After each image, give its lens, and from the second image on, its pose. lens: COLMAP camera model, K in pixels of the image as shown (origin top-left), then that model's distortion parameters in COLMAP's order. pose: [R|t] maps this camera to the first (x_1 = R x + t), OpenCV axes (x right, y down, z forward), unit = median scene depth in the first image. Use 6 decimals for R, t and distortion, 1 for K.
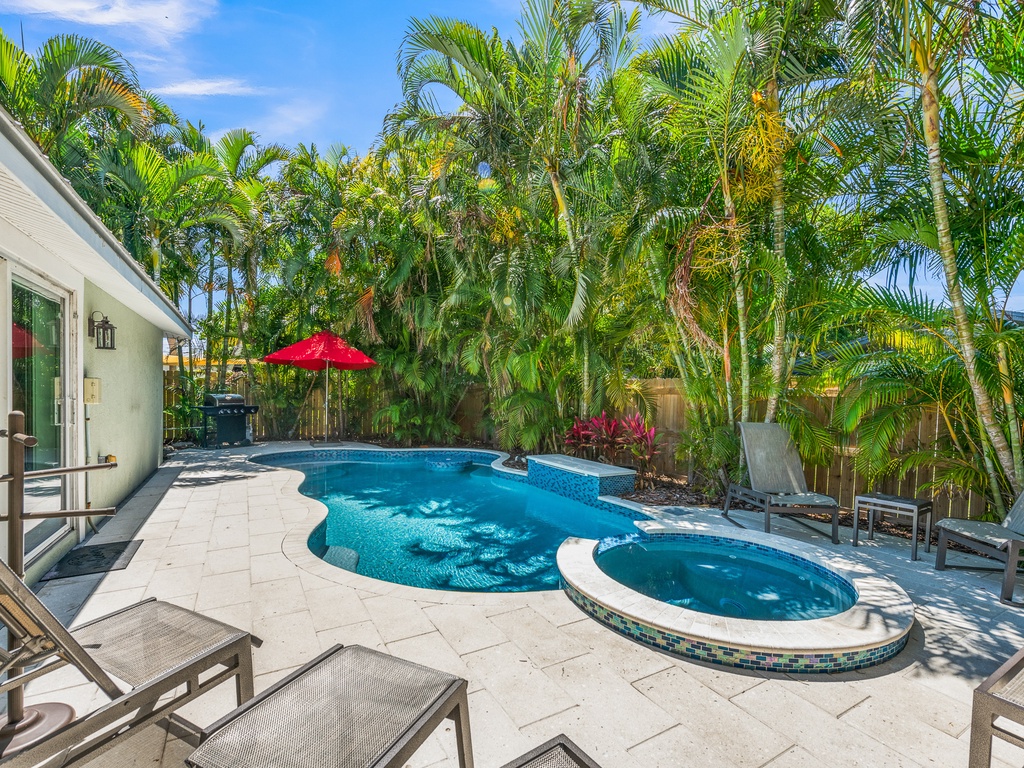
lens RADIAL K [[463.8, 0, 517.7], [0, 463.8, 400.4], [0, 0, 1]] dist [-0.000003, -0.000461]
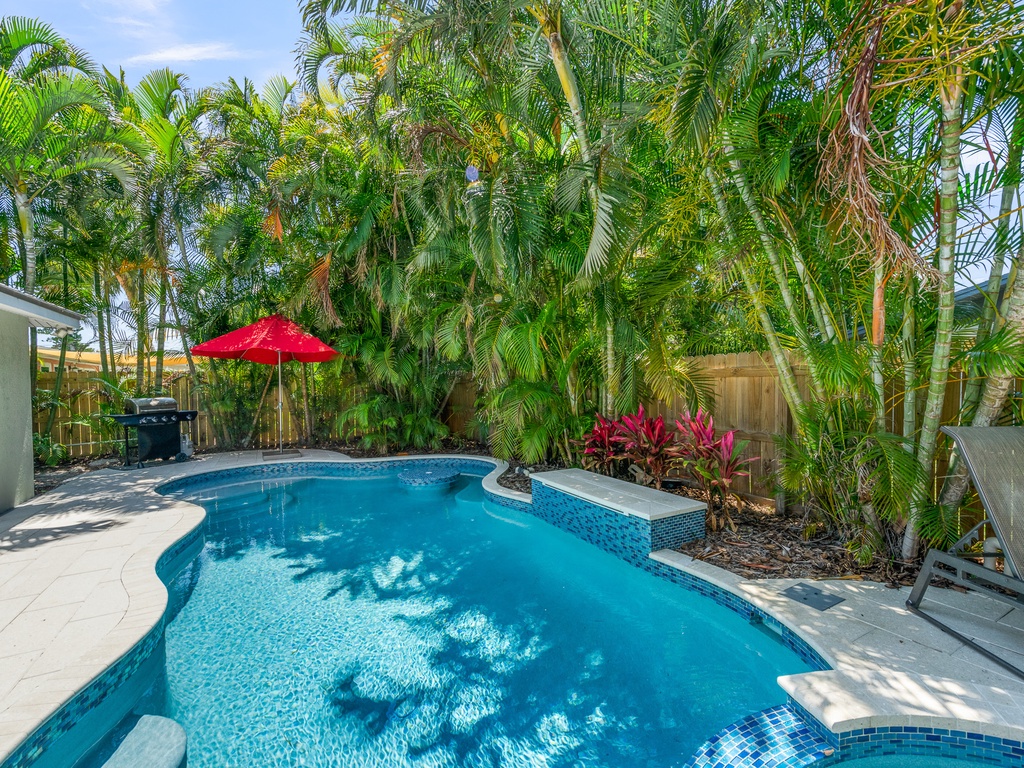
lens RADIAL K [[446.2, 0, 510.3], [0, 446.2, 391.0], [0, 0, 1]] dist [-0.001637, -0.000192]
pose [[0.998853, -0.037597, -0.029648, 0.014969], [0.037730, 0.999280, 0.003953, -0.006859], [0.029478, -0.005067, 0.999553, 0.319042]]
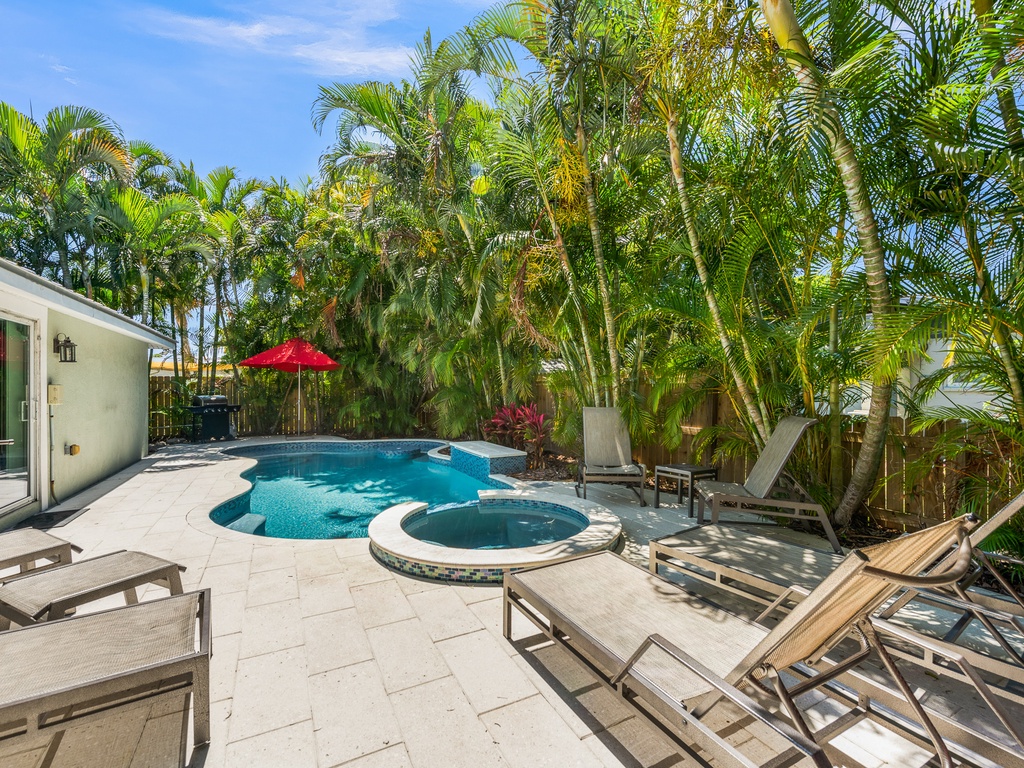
lens RADIAL K [[454.6, 0, 512.0], [0, 454.6, 384.0], [0, 0, 1]] dist [-0.001382, -0.000514]
pose [[0.998129, -0.027332, -0.054690, 0.225347], [0.025952, 0.999330, -0.025793, 0.008247], [0.055359, 0.024326, 0.998170, -0.104603]]
